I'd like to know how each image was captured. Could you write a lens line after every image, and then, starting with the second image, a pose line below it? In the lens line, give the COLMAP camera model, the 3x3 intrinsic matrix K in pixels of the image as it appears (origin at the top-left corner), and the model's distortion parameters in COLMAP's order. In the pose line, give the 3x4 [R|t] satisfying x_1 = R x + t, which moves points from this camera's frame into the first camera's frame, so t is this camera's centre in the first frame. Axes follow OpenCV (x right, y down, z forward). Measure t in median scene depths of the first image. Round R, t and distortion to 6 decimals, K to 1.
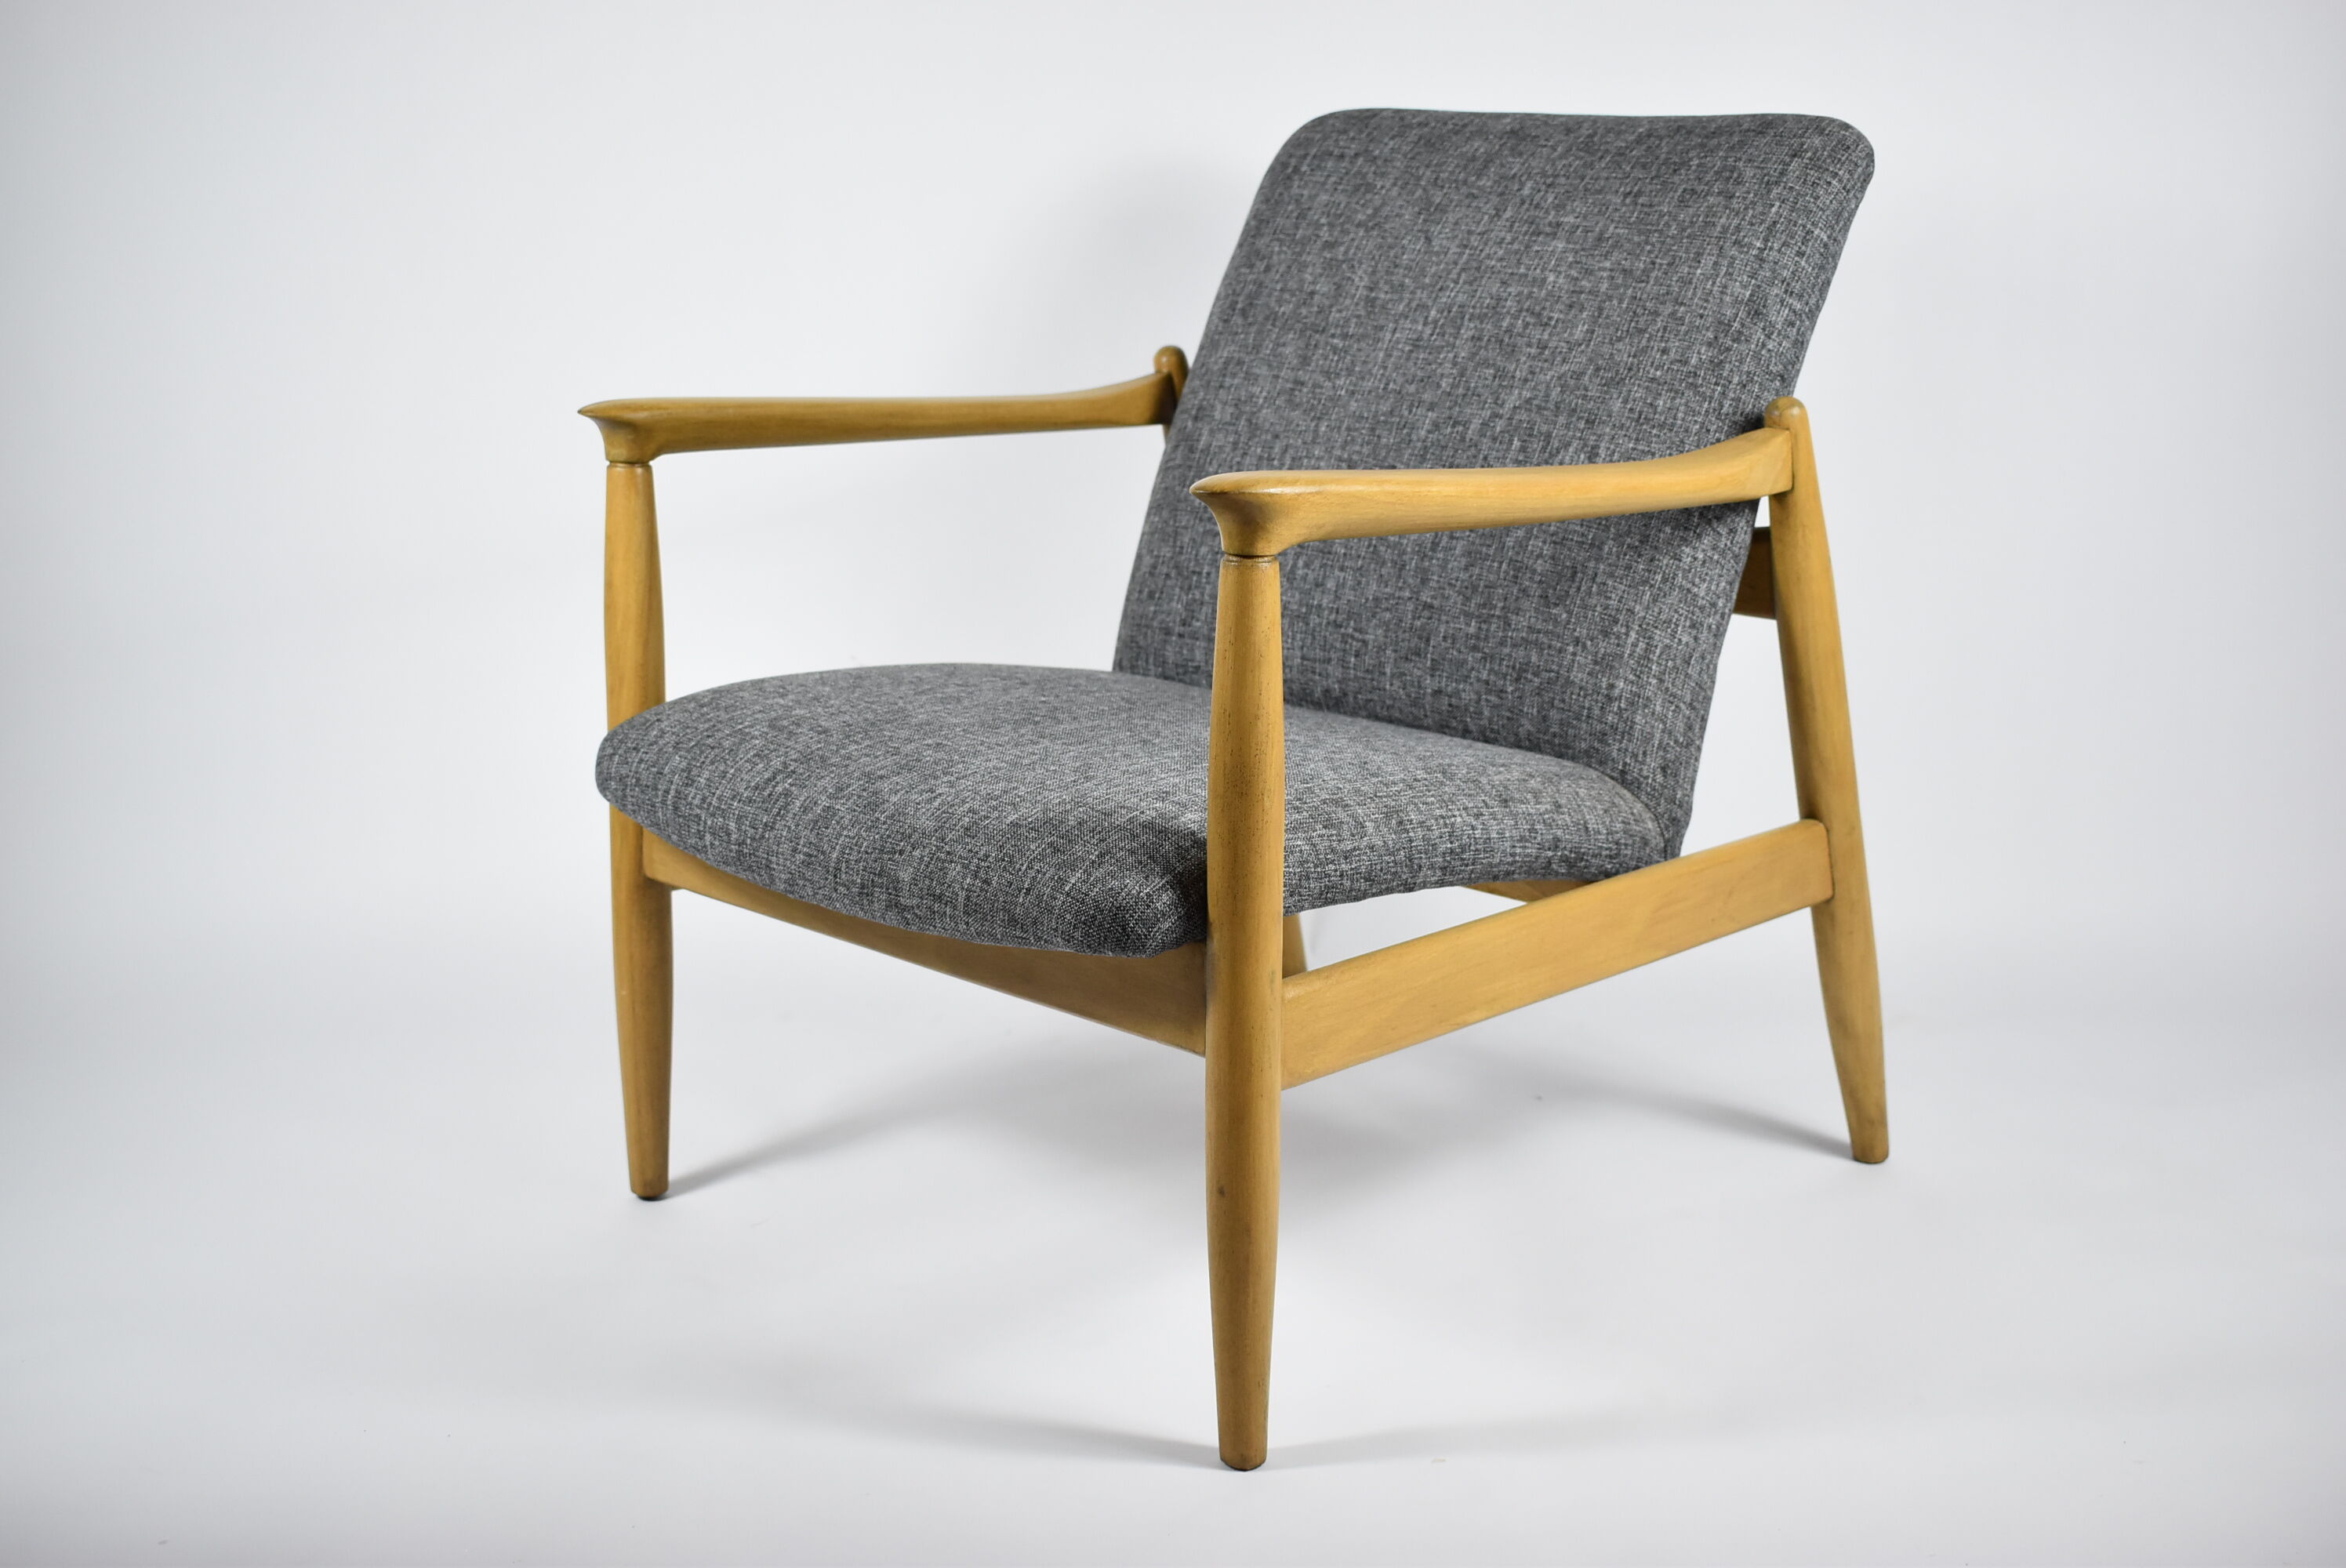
lens RADIAL K [[2805.1, 0, 1179.9], [0, 2805.1, 793.8], [0, 0, 1]] dist [-0.028539, 0.000000]
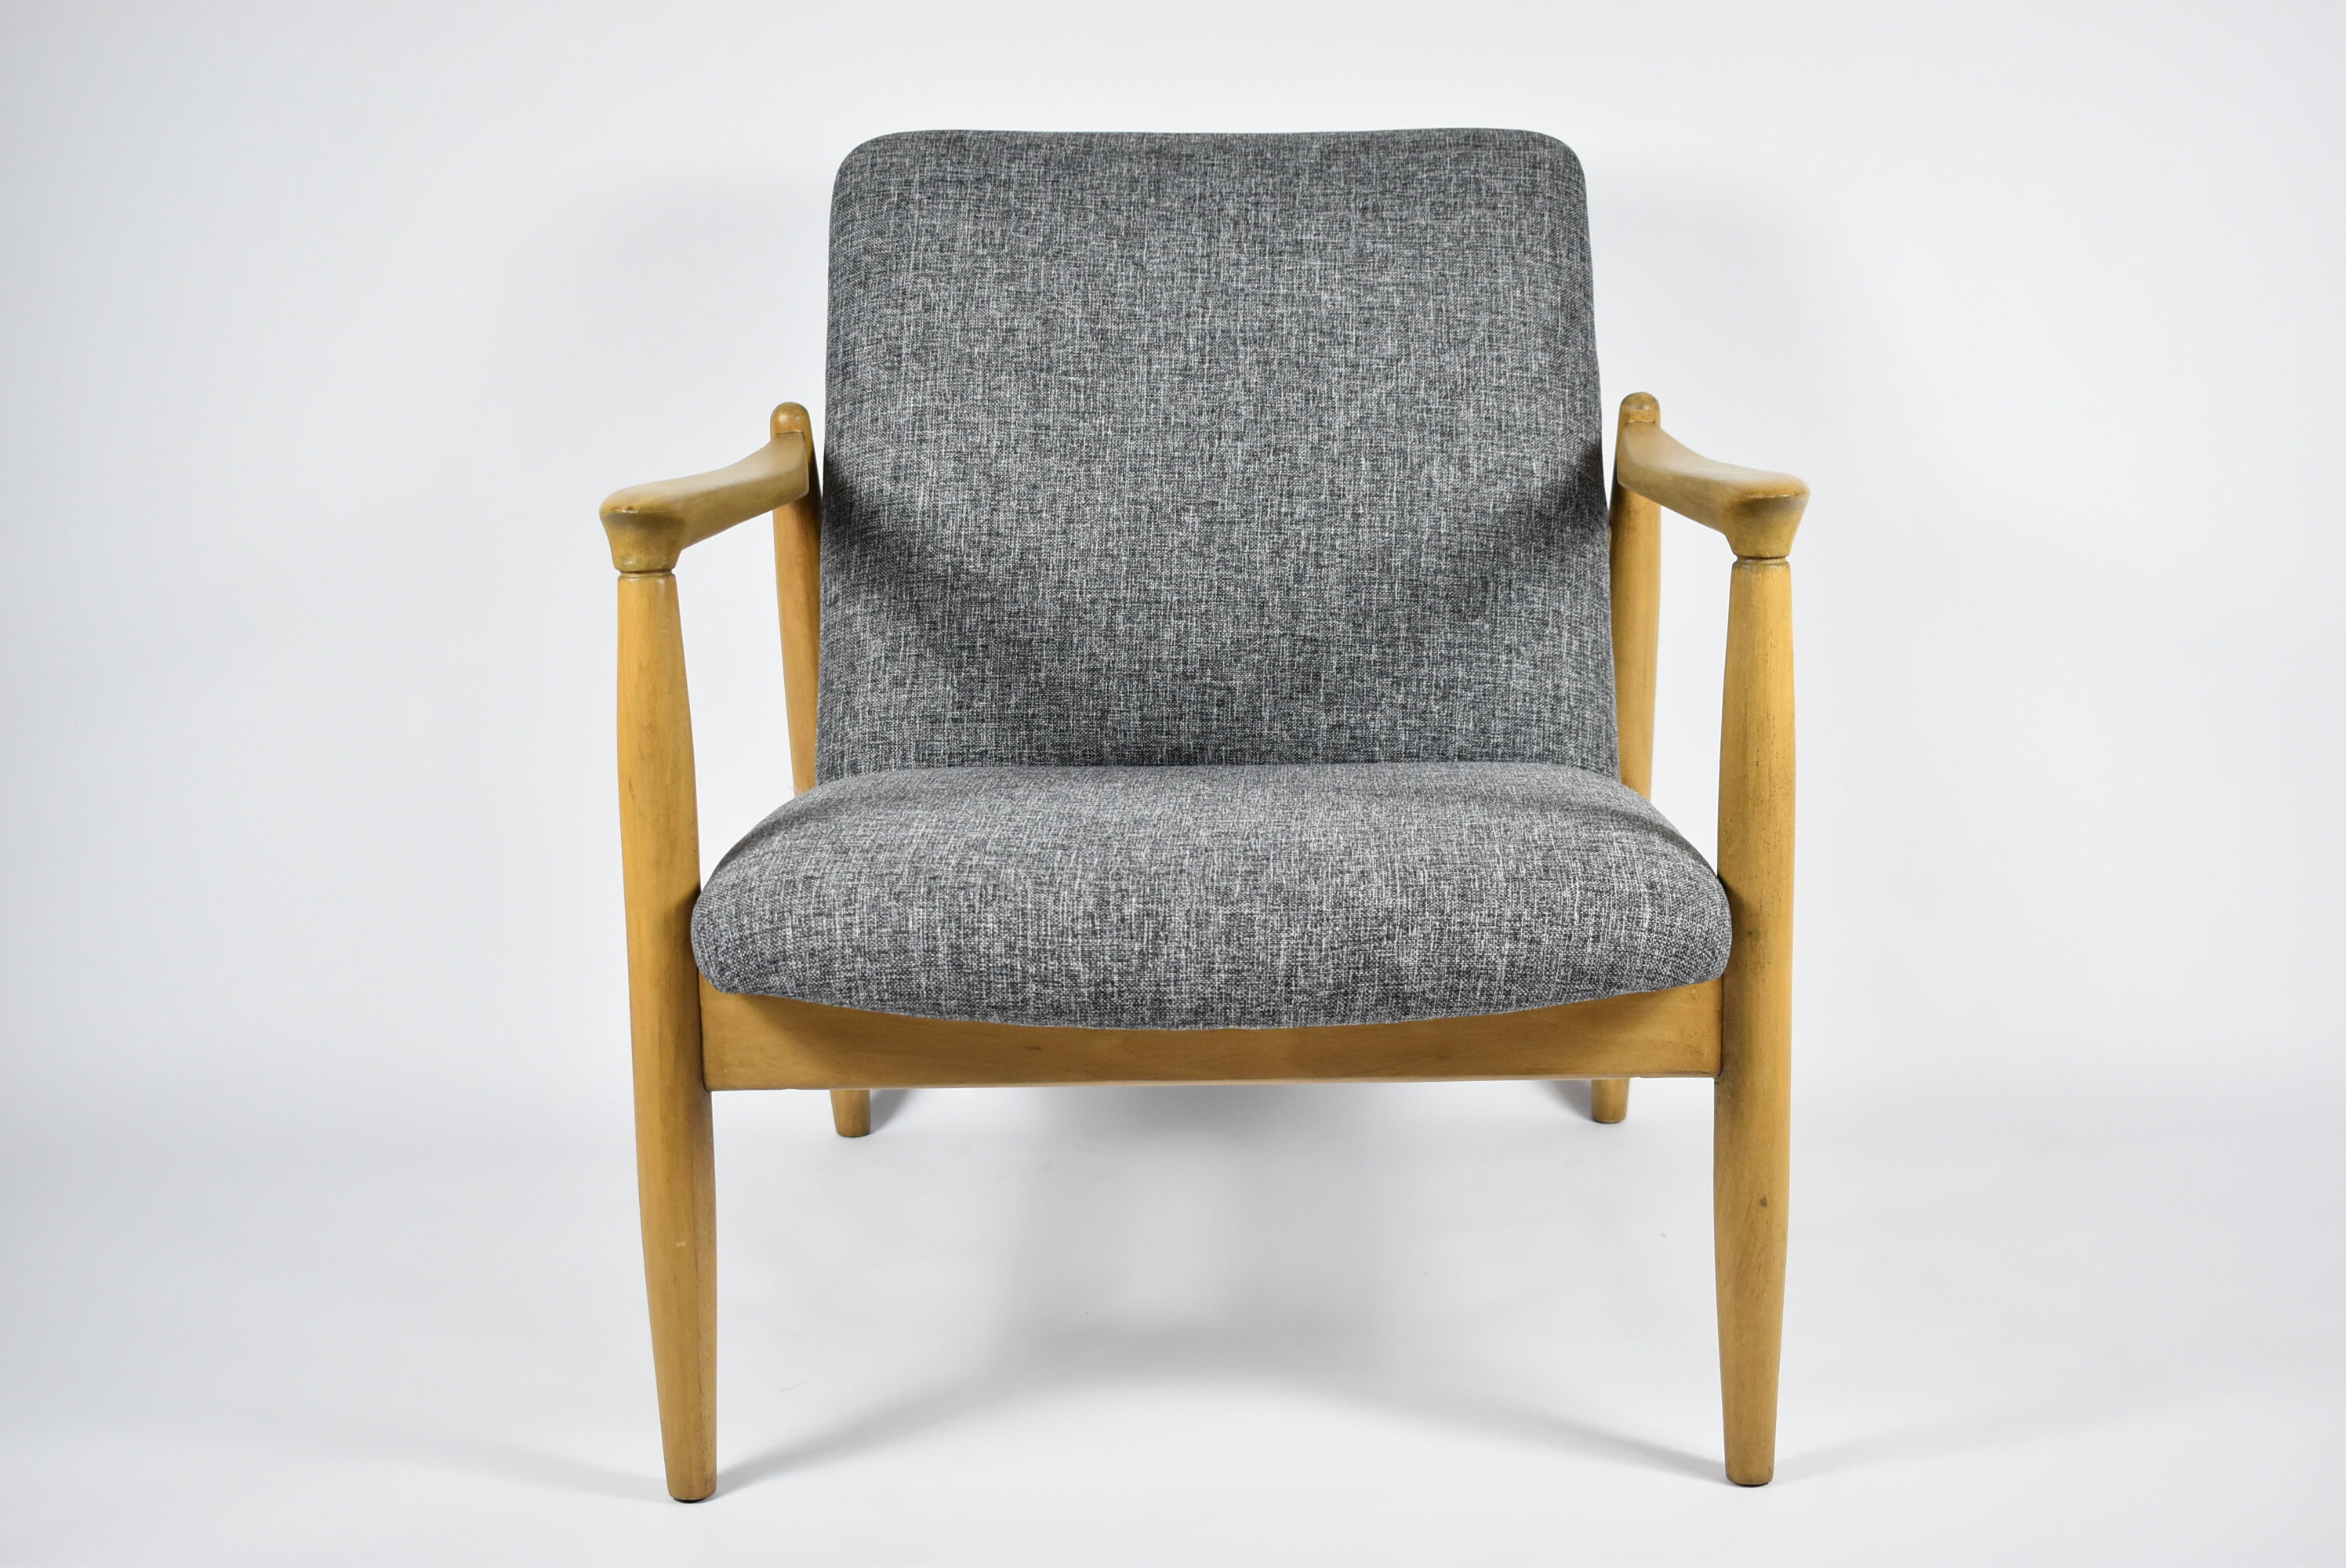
lens RADIAL K [[3156.2, 0, 1171.0], [0, 3156.2, 775.6], [0, 0, 1]] dist [0.022775, 0.000000]
pose [[0.711462, -0.144119, 0.687787, -0.694706], [0.177328, 0.983889, 0.022732, -0.054374], [-0.679983, 0.105791, 0.725556, 0.254740]]
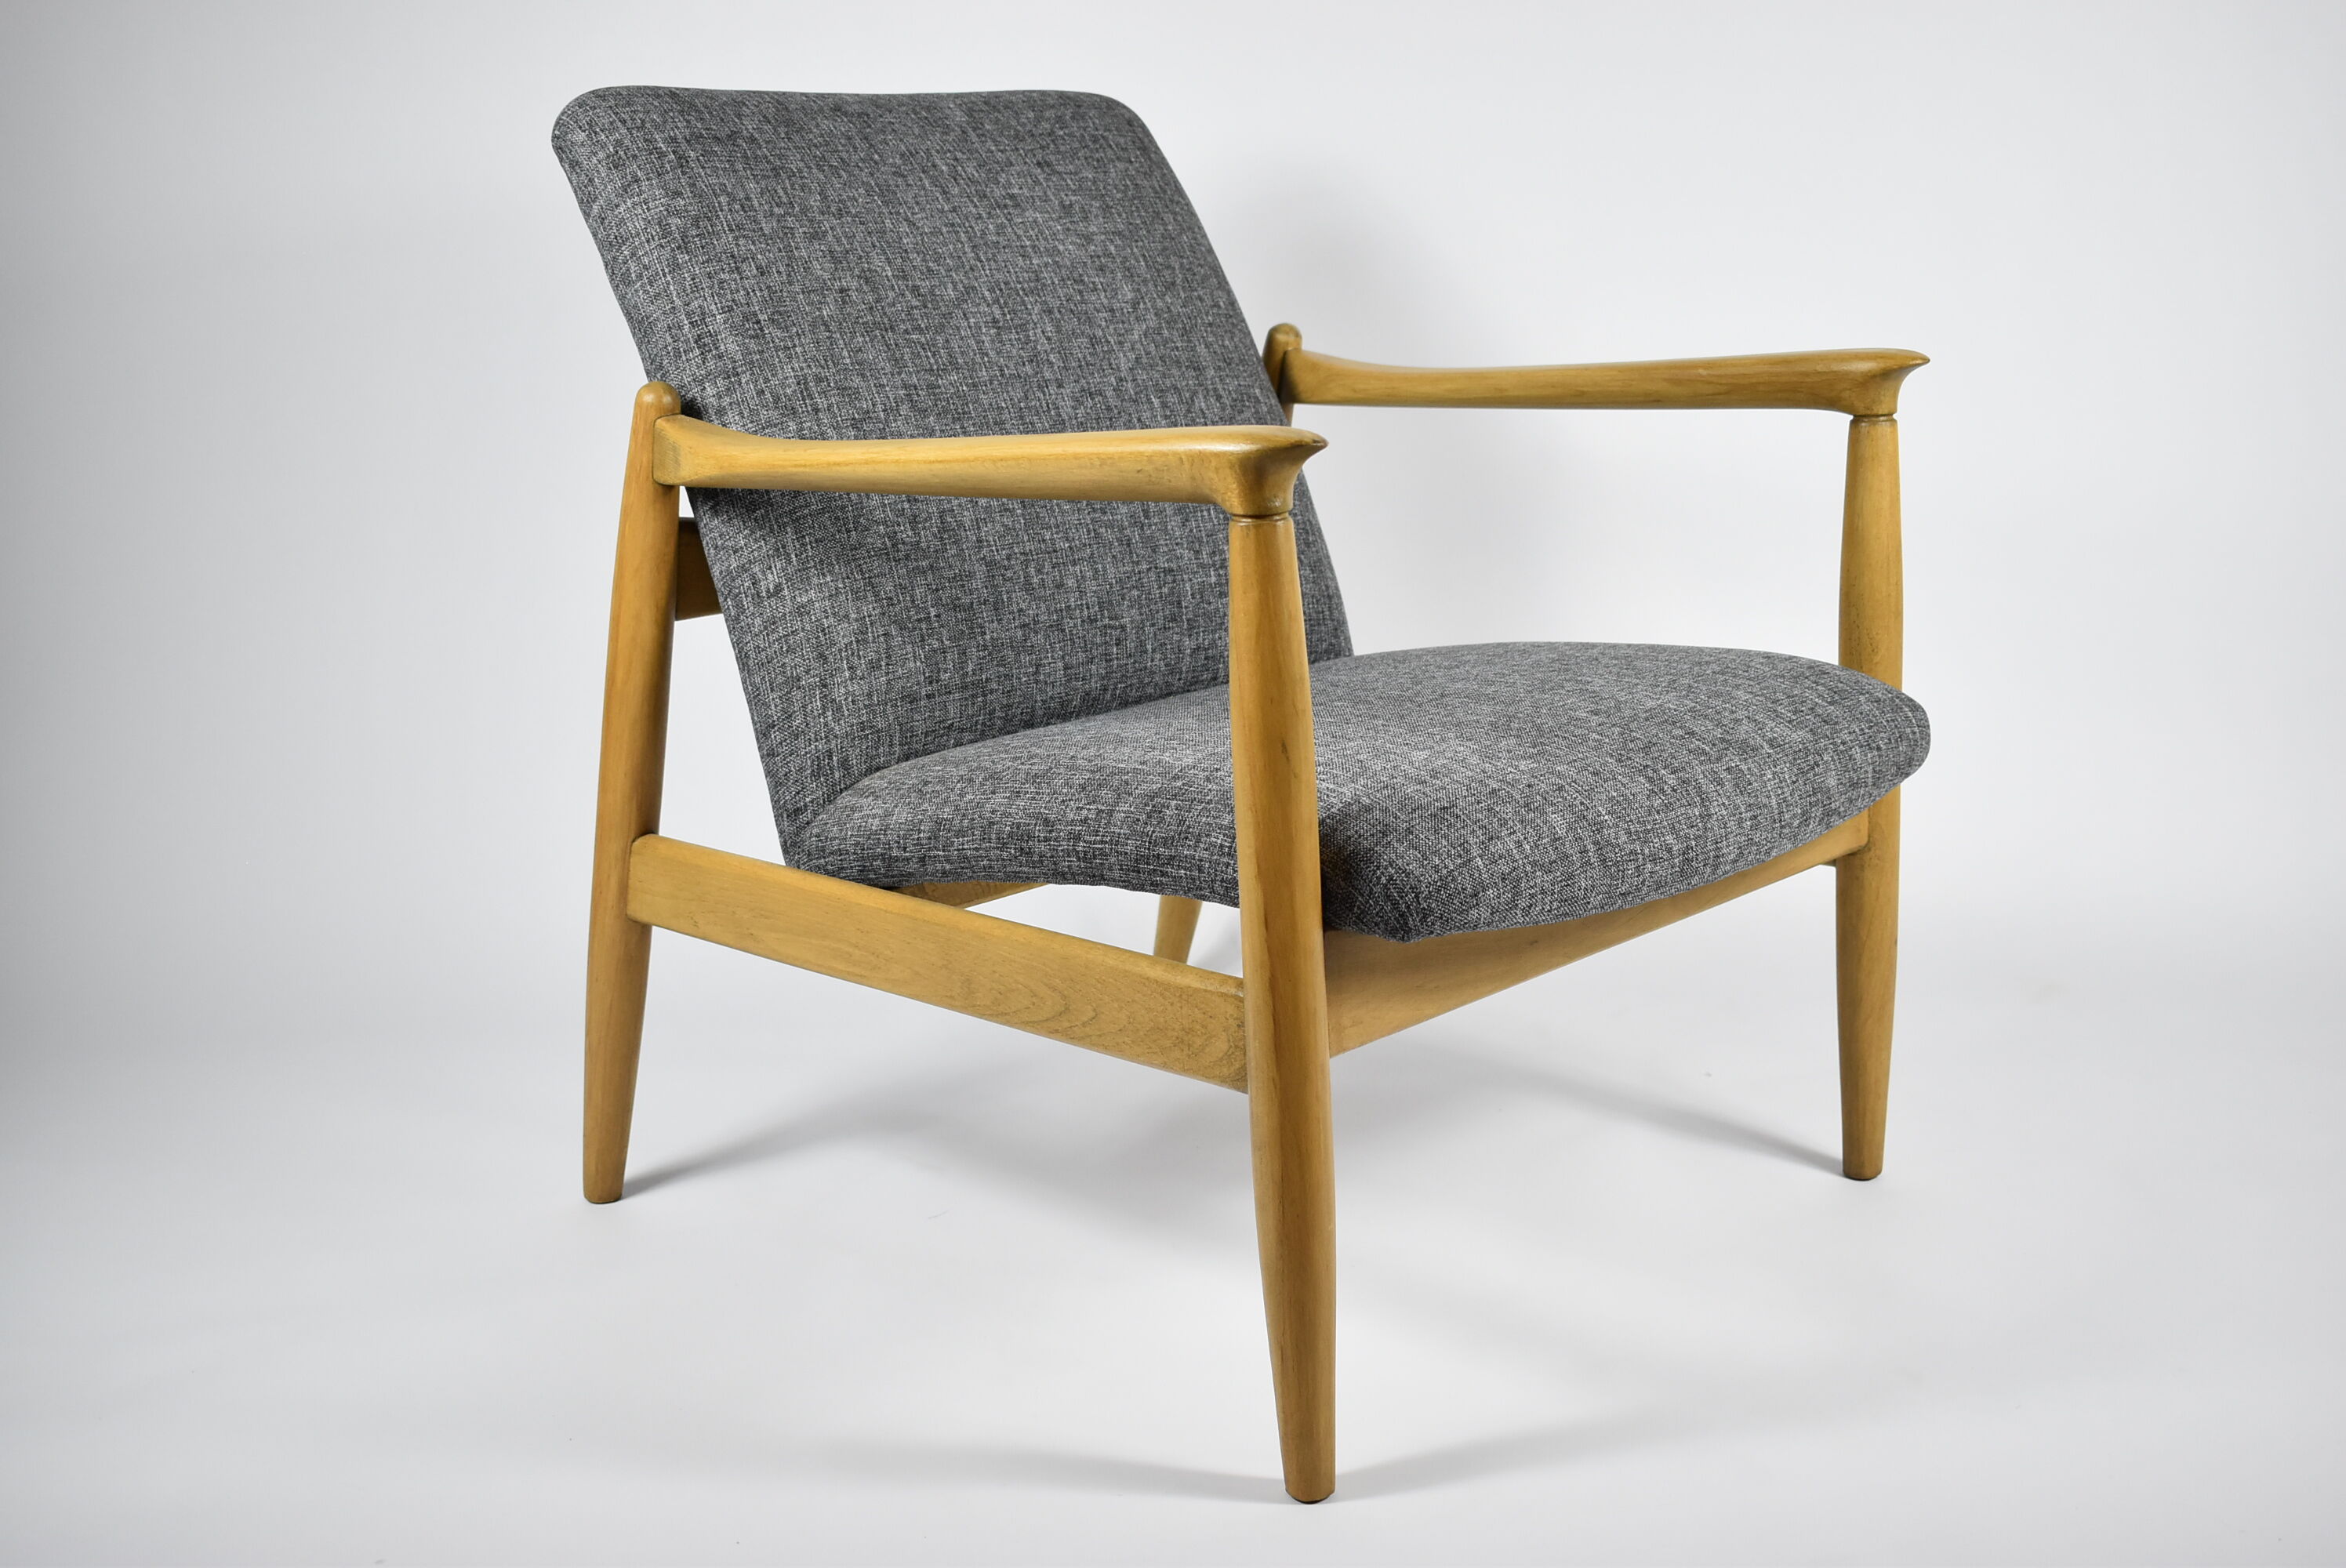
lens RADIAL K [[2805.1, 0, 1177.4], [0, 2805.1, 772.5], [0, 0, 1]] dist [-0.028539, 0.000000]
pose [[-0.052646, -0.210623, 0.976149, -0.903304], [0.261318, 0.940537, 0.217033, -0.215668], [-0.963816, 0.266511, 0.005525, 1.011743]]
